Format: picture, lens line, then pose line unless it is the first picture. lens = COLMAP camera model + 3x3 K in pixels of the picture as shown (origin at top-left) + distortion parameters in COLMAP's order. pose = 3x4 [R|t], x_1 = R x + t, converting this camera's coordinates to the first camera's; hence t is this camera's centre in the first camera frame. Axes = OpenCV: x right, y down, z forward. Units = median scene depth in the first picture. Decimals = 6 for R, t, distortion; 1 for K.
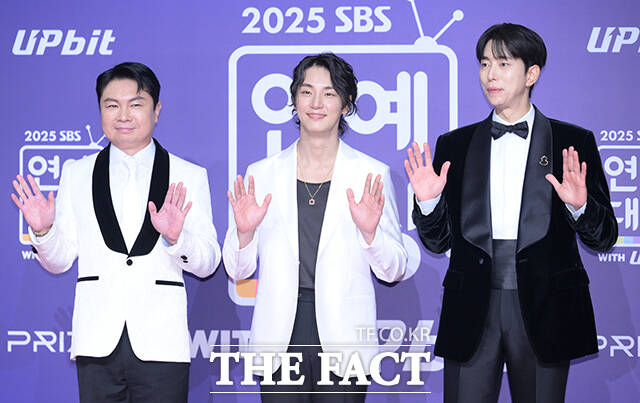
lens RADIAL K [[2584.6, 0, 320.0], [0, 2584.6, 201.5], [0, 0, 1]] dist [0.078227, -2.654061]
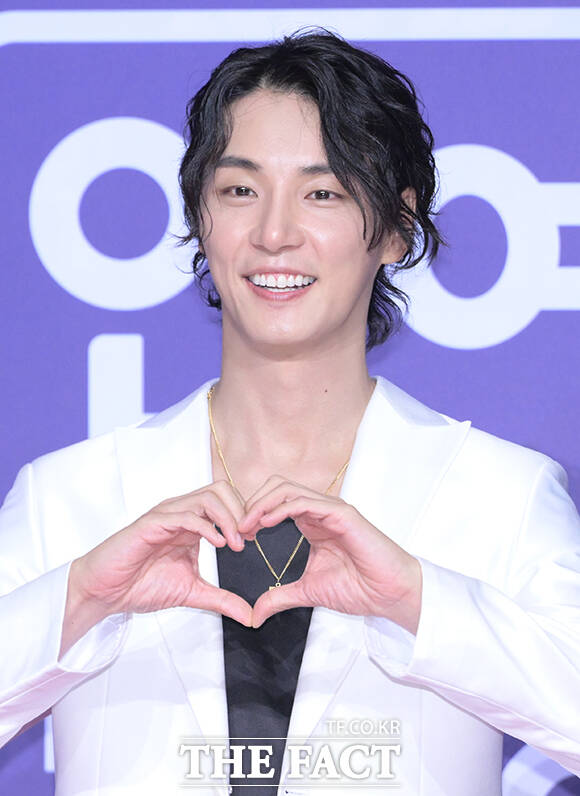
lens RADIAL K [[4819.9, 0, 290.0], [0, 4819.9, 398.0], [0, 0, 1]] dist [-0.221189, -4.273327]
pose [[0.999820, -0.006471, -0.017830, 0.008597], [0.006496, 0.999978, 0.001329, -0.021716], [0.017821, -0.001445, 0.999840, 0.511810]]
